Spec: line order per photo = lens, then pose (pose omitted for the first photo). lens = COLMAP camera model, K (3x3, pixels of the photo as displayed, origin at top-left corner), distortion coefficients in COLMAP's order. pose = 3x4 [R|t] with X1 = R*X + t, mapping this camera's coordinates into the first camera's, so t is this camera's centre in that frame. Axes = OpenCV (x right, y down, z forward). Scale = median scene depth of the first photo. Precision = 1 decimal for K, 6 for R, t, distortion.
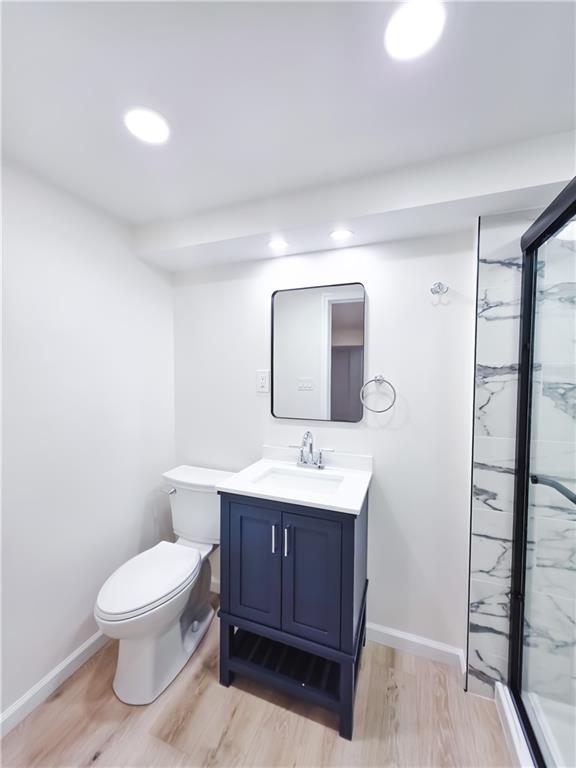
lens RADIAL K [[307.8, 0, 285.3], [0, 307.8, 382.0], [0, 0, 1]] dist [0.000309, 0.001222]
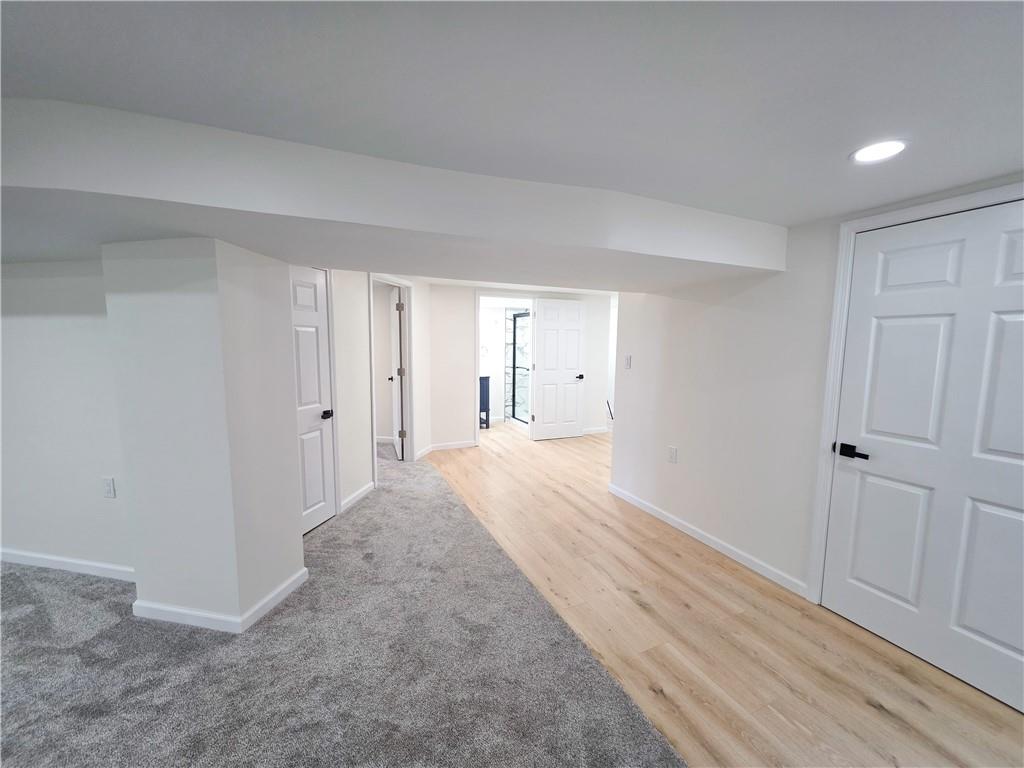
lens RADIAL K [[410.4, 0, 512.0], [0, 410.4, 386.1], [0, 0, 1]] dist [0.000309, 0.001222]
pose [[0.711424, -0.078301, 0.698388, -3.323895], [0.023494, 0.995868, 0.087721, 0.044912], [-0.702371, -0.046000, 0.710324, -3.116327]]
